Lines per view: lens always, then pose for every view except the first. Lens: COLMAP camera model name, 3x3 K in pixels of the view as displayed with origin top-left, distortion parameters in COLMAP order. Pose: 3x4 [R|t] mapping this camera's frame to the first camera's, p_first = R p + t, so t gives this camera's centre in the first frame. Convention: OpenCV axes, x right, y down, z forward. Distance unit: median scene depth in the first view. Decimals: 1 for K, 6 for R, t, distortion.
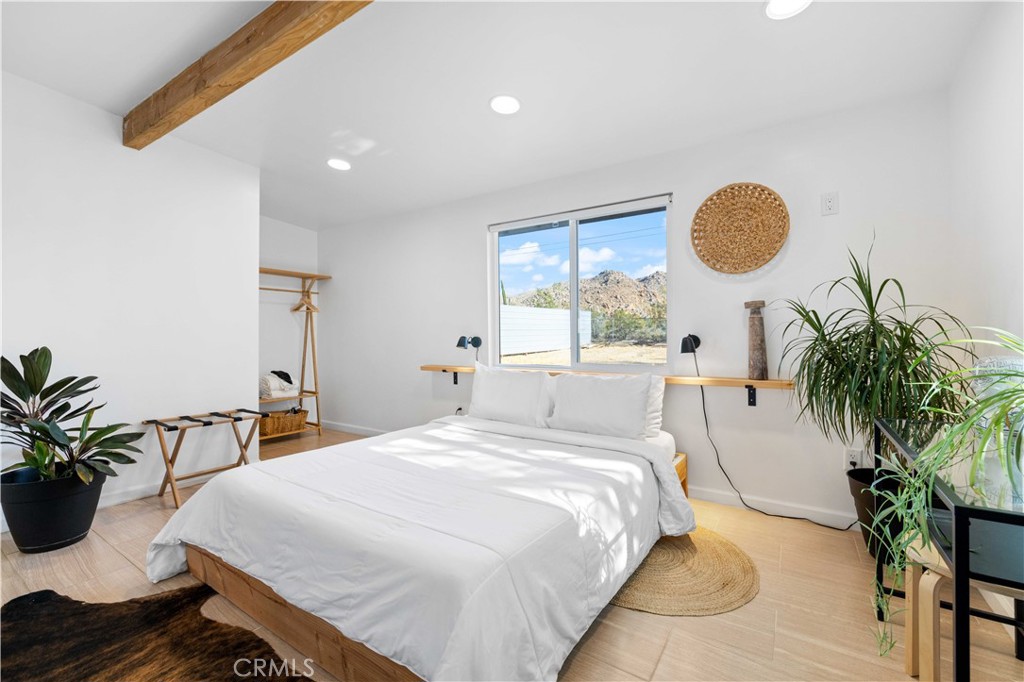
lens RADIAL K [[436.0, 0, 512.8], [0, 436.0, 331.8], [0, 0, 1]] dist [-0.000039, -0.000044]
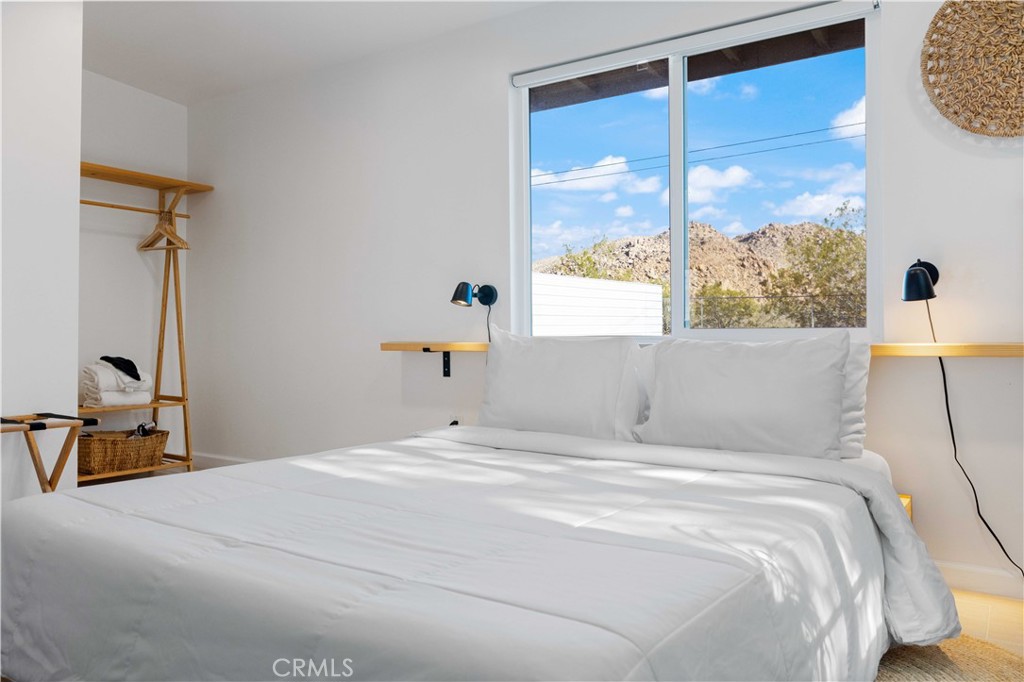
lens RADIAL K [[759.0, 0, 510.3], [0, 759.0, 321.4], [0, 0, 1]] dist [0.002823, -0.000628]
pose [[0.999944, 0.003210, -0.010133, -0.041379], [-0.003317, 0.999939, -0.010578, 0.058433], [0.010099, 0.010611, 0.999893, 0.069821]]
